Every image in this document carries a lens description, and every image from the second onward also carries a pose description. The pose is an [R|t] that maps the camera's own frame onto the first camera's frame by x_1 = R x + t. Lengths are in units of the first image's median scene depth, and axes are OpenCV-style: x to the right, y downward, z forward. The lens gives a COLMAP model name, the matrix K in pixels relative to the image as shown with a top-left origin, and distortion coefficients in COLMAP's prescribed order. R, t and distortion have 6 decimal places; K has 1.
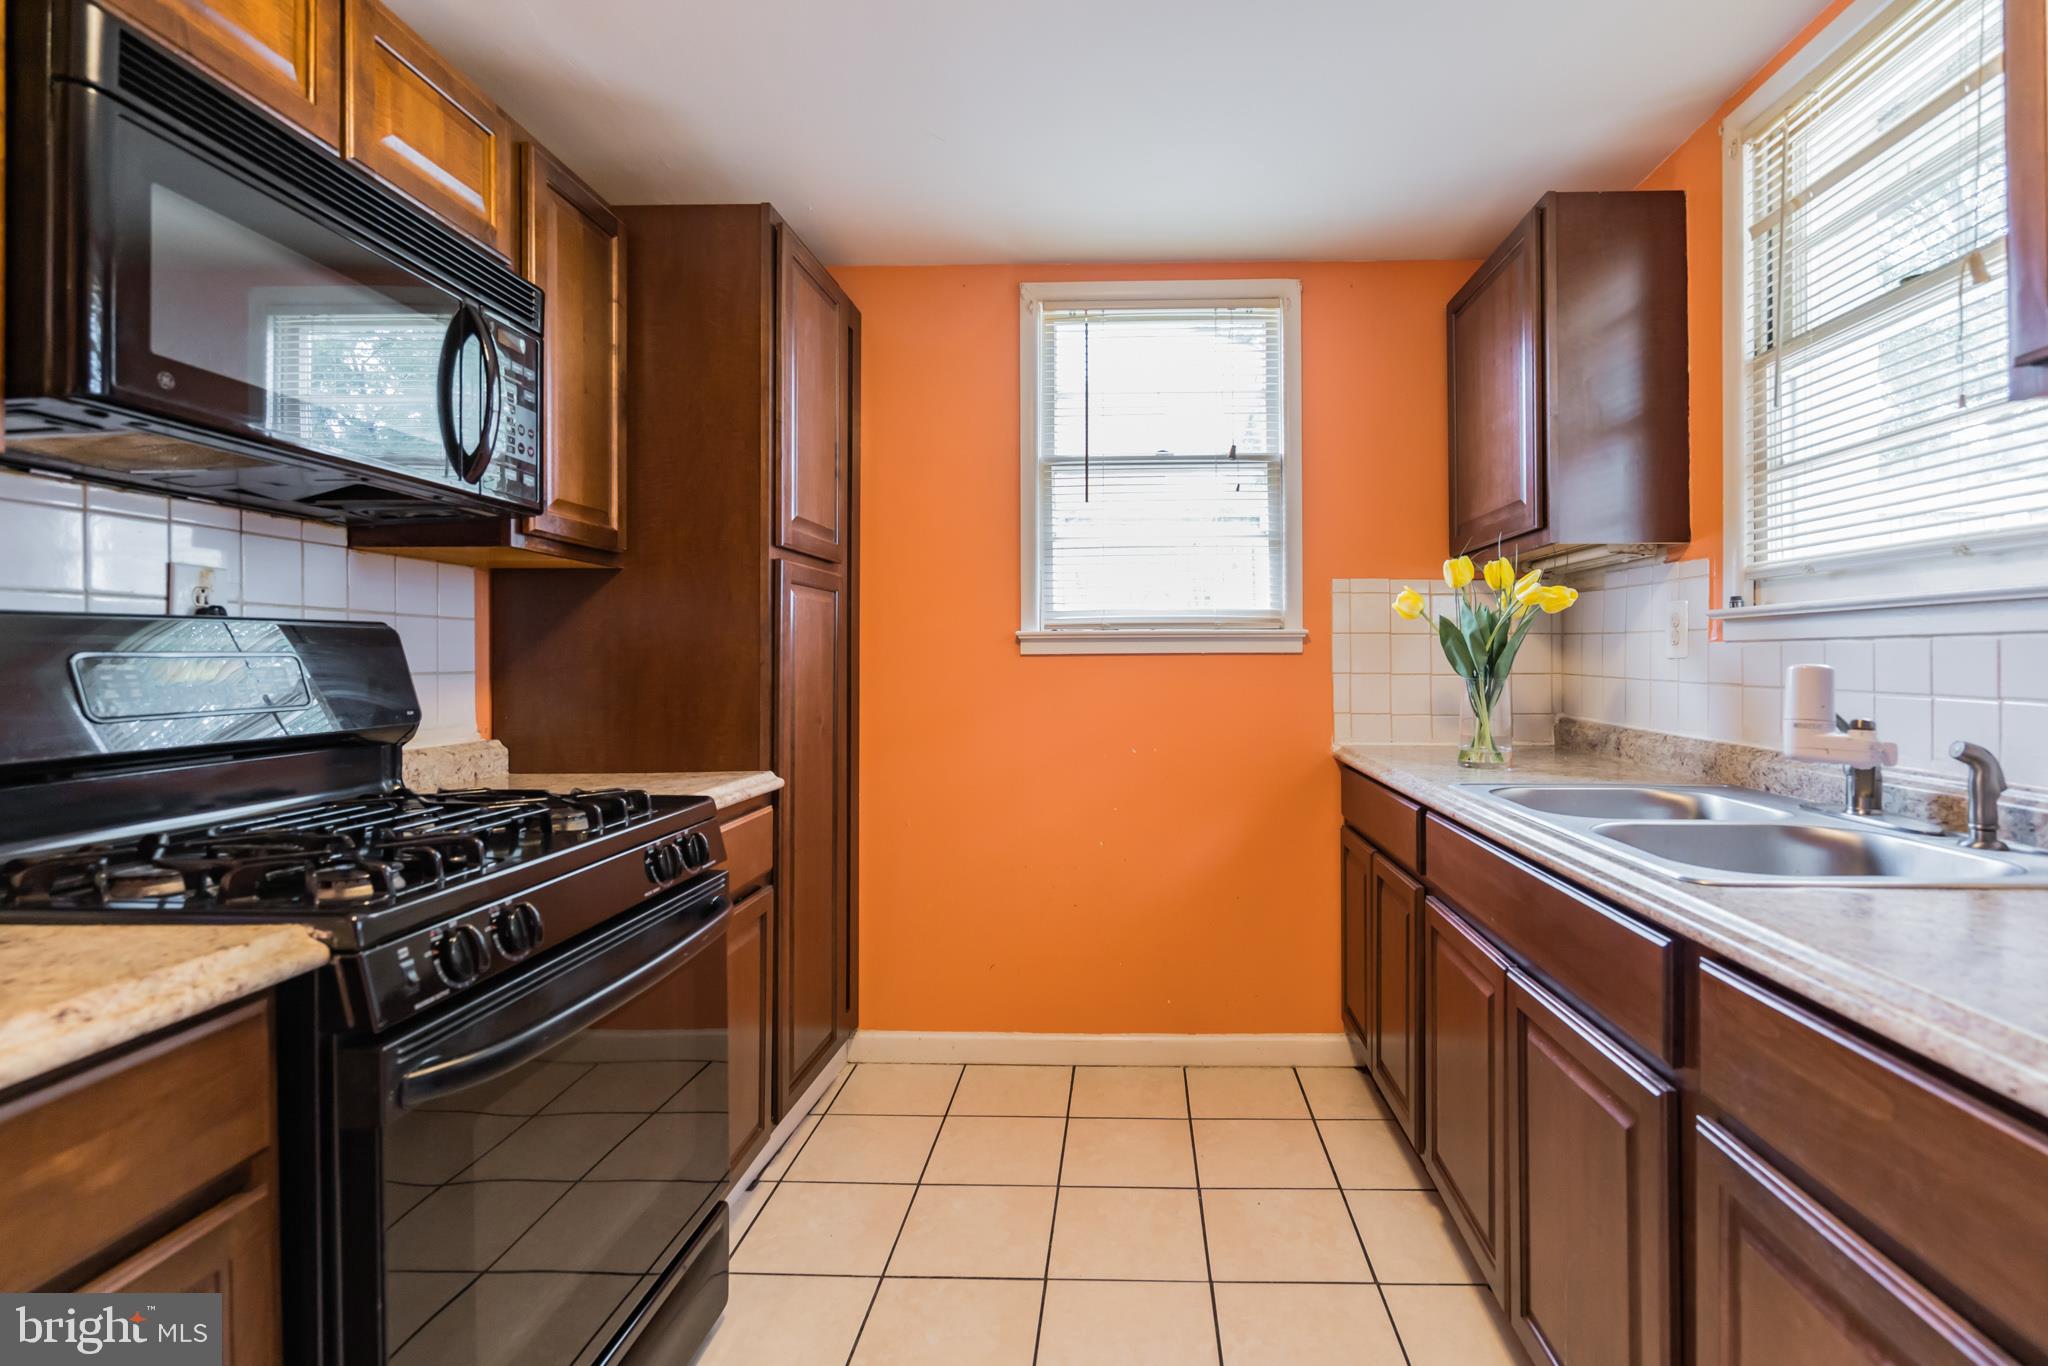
lens RADIAL K [[986.2, 0, 1024.9], [0, 986.2, 653.3], [0, 0, 1]] dist [-0.000616, 0.000451]
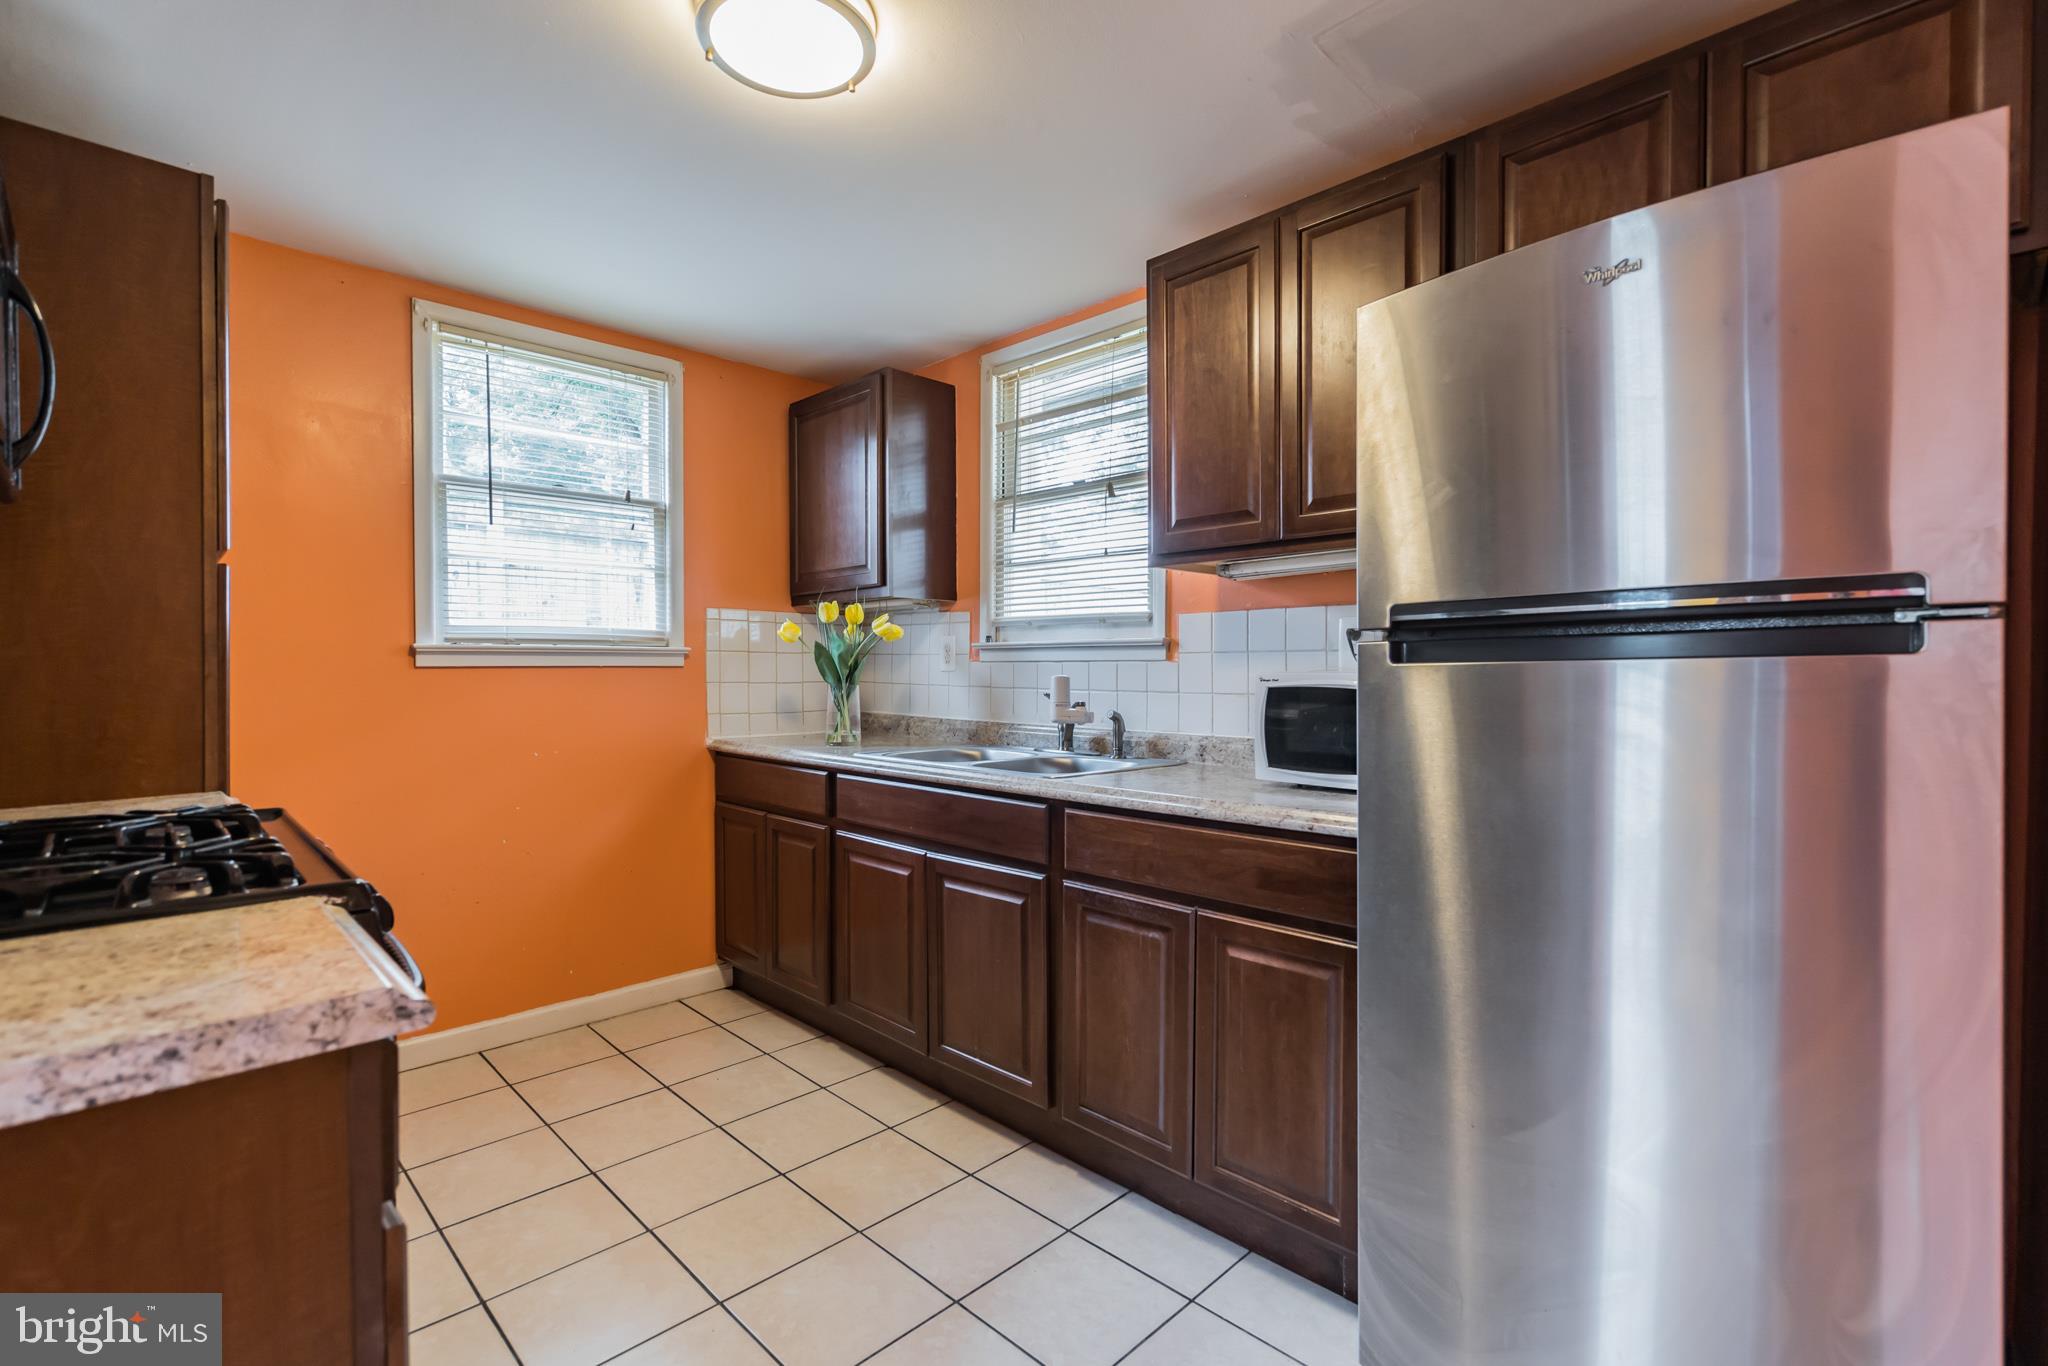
lens RADIAL K [[930.4, 0, 1013.6], [0, 930.4, 679.1], [0, 0, 1]] dist [0.001263, 0.000354]
pose [[0.695981, -0.005698, 0.718038, -0.343511], [-0.005915, 0.999889, 0.013667, -0.003506], [-0.718036, -0.013759, 0.695870, -0.140419]]
